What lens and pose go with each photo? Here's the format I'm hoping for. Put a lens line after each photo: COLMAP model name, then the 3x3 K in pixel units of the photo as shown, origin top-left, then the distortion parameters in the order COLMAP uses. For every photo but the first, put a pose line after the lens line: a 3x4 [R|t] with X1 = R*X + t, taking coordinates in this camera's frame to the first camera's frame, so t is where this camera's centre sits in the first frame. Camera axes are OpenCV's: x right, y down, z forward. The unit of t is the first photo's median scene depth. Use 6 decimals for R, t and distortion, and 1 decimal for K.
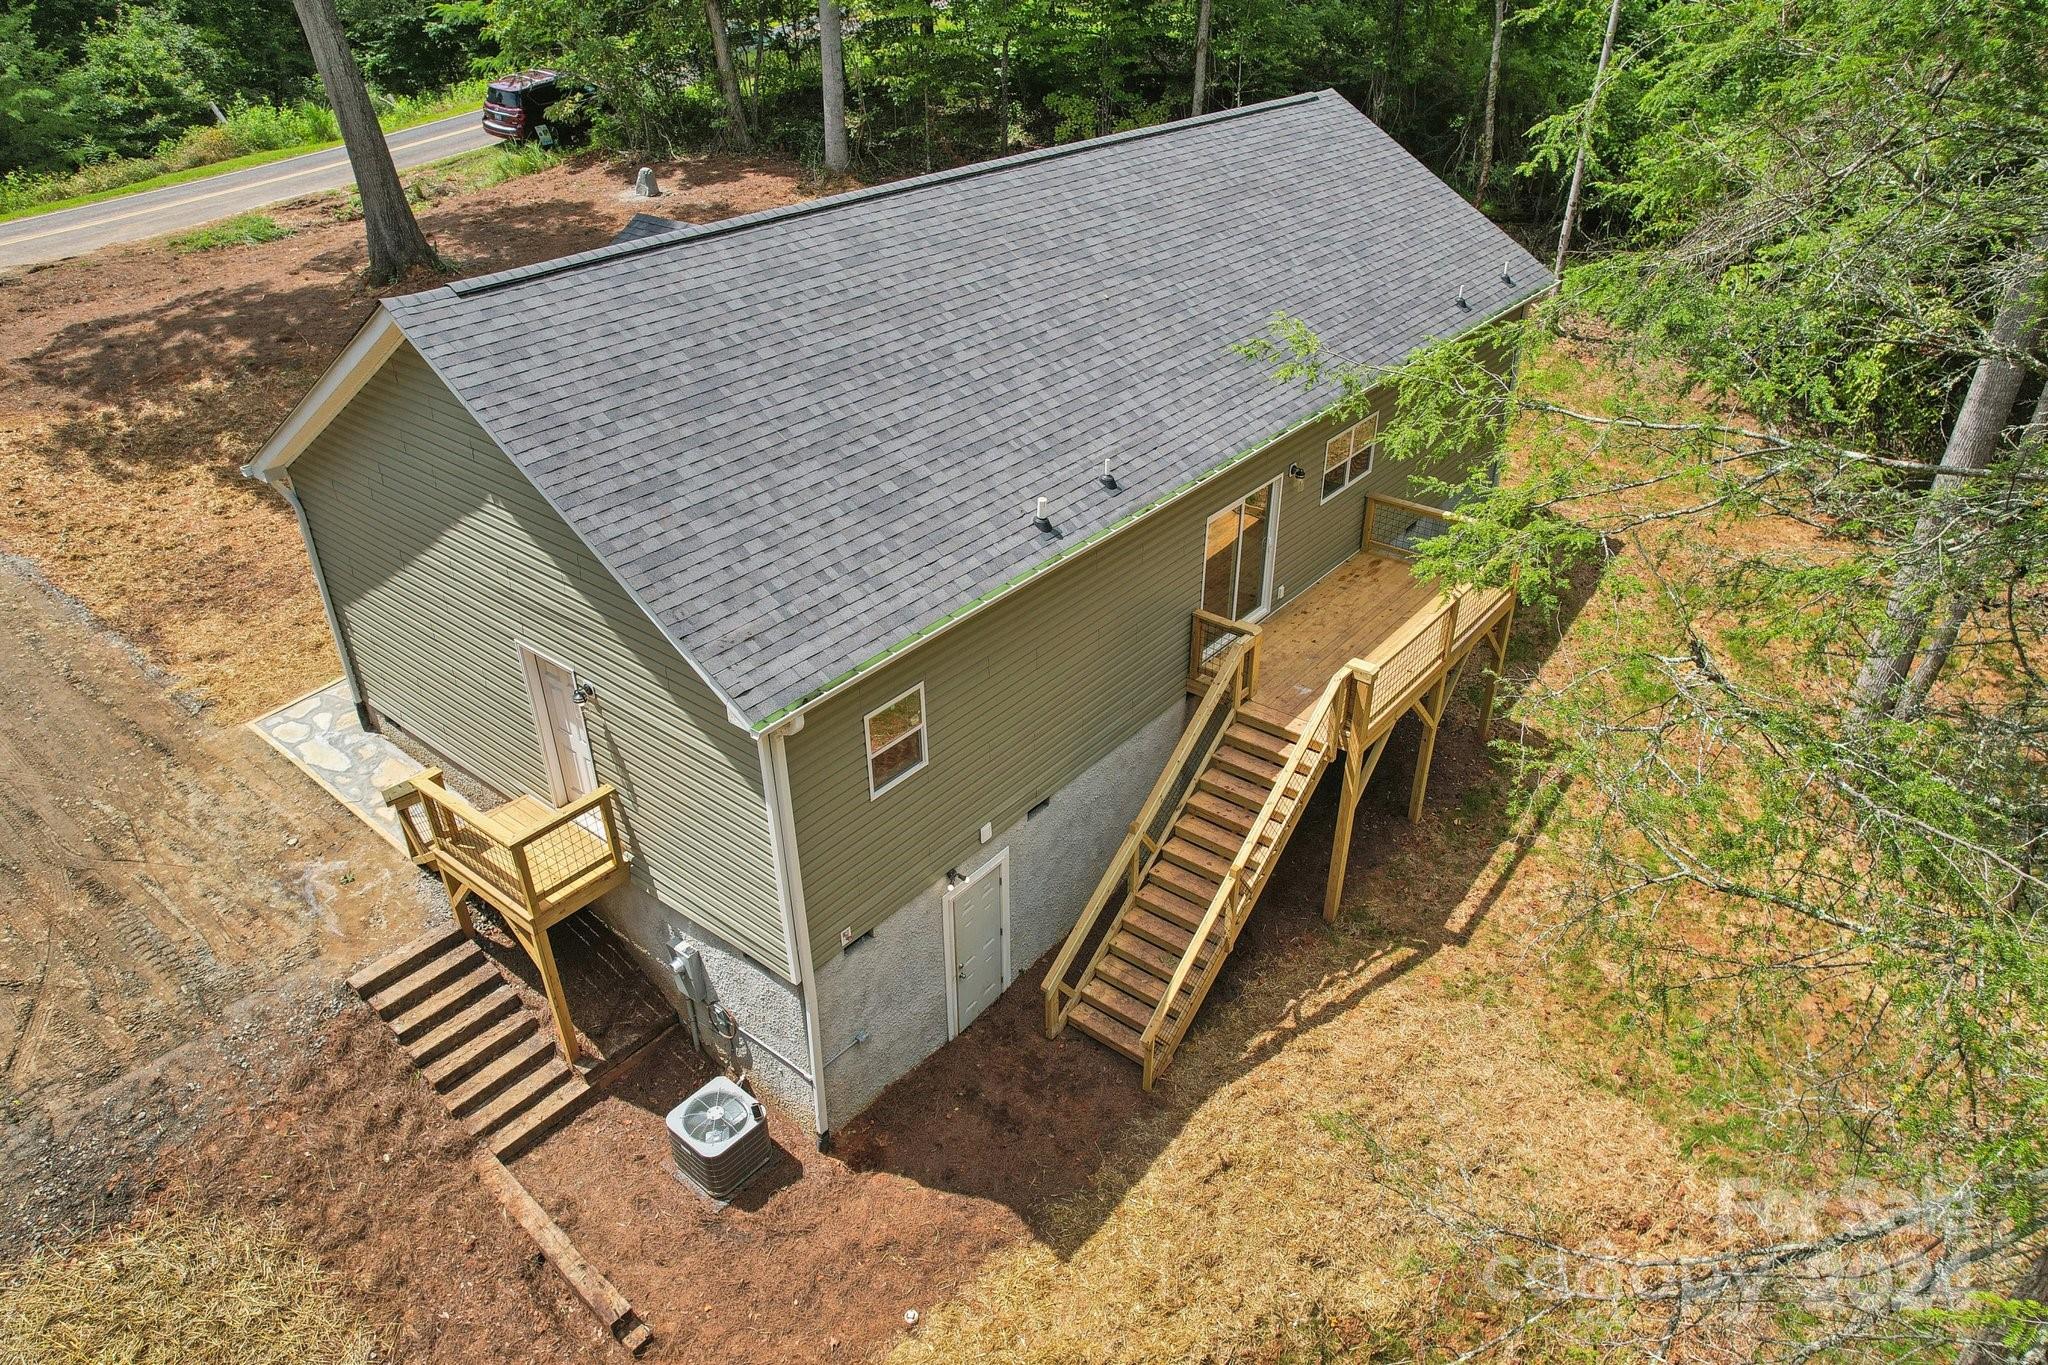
lens RADIAL K [[1328.7, 0, 1024.7], [0, 1328.7, 649.3], [0, 0, 1]] dist [-0.070315, 0.065451]
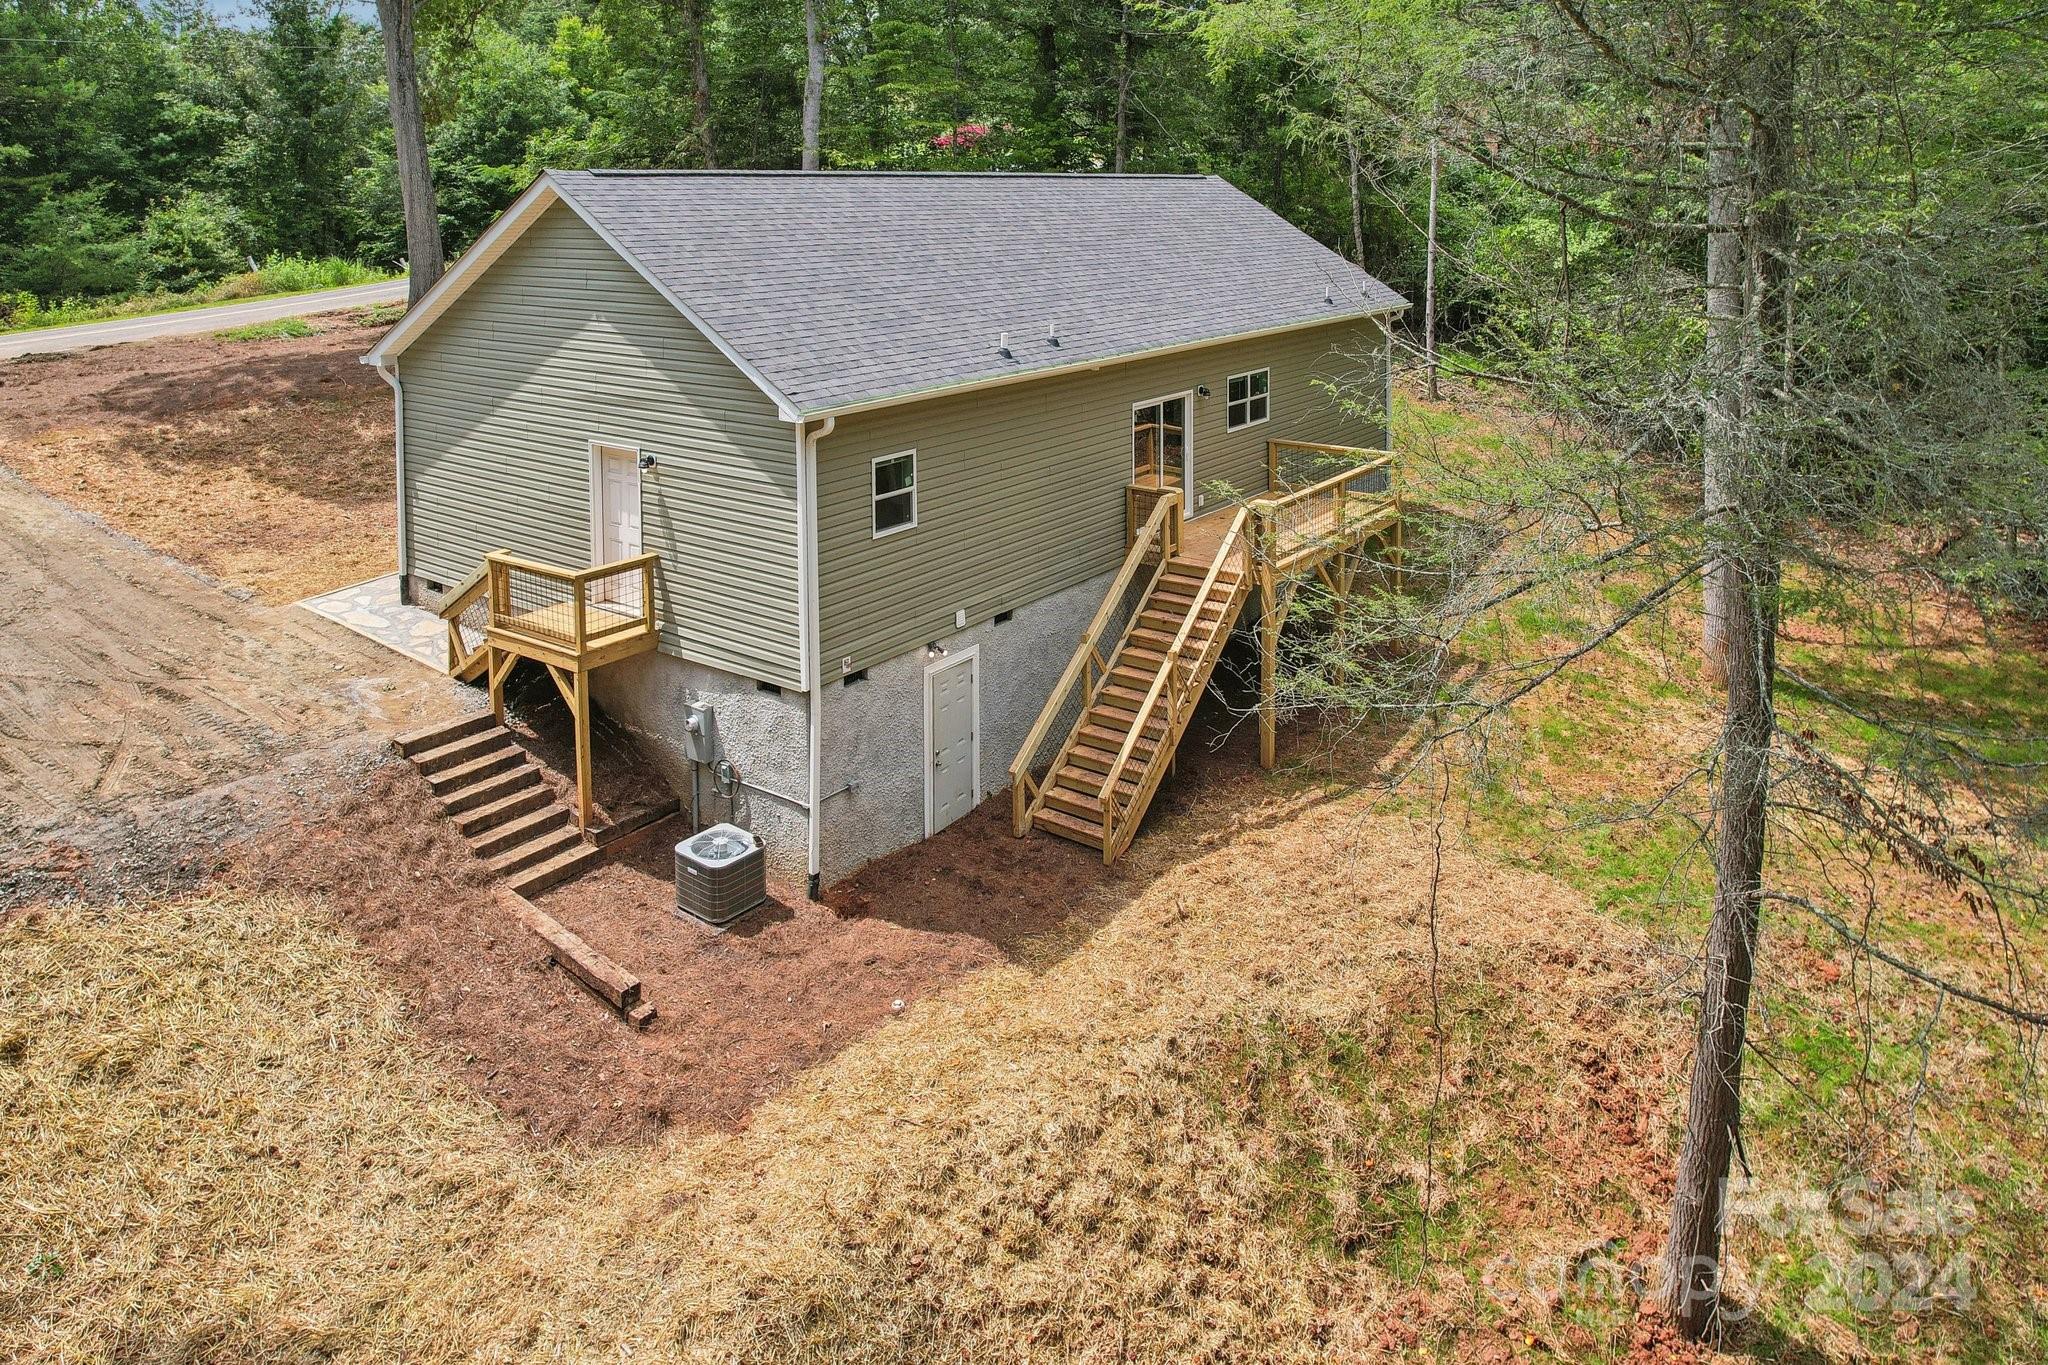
lens RADIAL K [[2148.7, 0, 1024.0], [0, 2148.7, 682.5], [0, 0, 1]] dist [-0.081642, 0.016605]
pose [[0.998394, -0.002497, 0.056591, -0.079692], [0.028441, 0.886078, -0.462662, 1.058913], [-0.048989, 0.463529, 0.884727, -0.664243]]
